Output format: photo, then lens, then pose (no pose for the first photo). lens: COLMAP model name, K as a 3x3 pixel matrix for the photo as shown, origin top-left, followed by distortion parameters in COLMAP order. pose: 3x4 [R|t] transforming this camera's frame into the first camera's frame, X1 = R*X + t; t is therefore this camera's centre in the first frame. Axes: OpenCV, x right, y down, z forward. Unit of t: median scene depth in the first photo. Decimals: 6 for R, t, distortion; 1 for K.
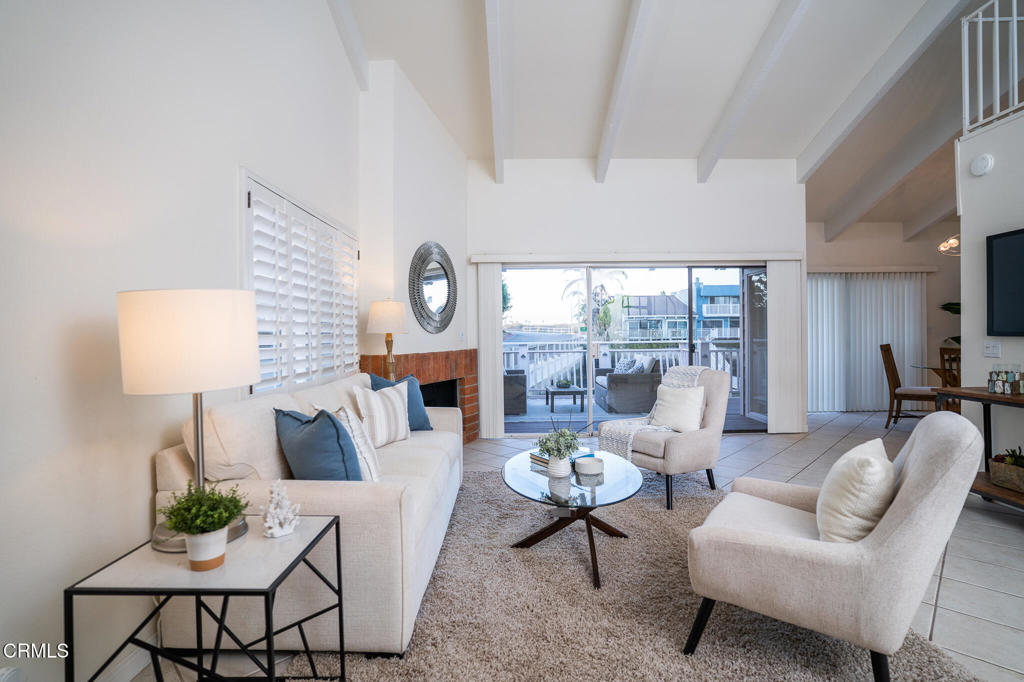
lens RADIAL K [[508.7, 0, 512.0], [0, 508.7, 341.0], [0, 0, 1]] dist [-0.071444, 0.029481]
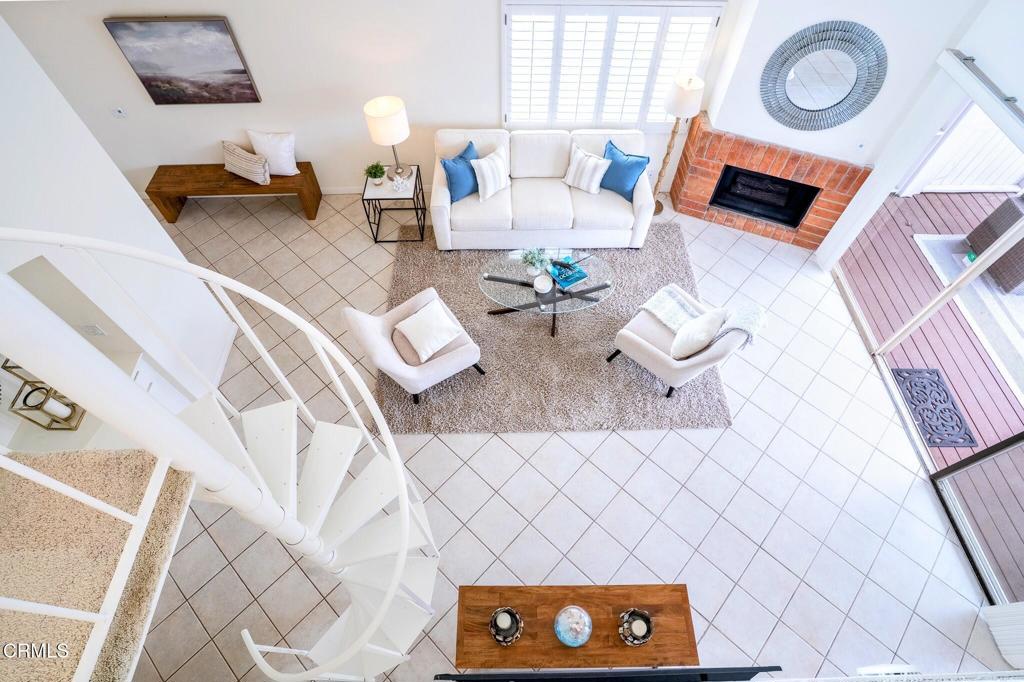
lens RADIAL K [[508.7, 0, 512.0], [0, 508.7, 341.0], [0, 0, 1]] dist [-0.071444, 0.029481]
pose [[0.029679, 0.841811, -0.538955, 0.590526], [-0.023596, 0.539632, 0.841570, -0.509342], [0.999281, -0.012259, 0.035879, 0.435399]]
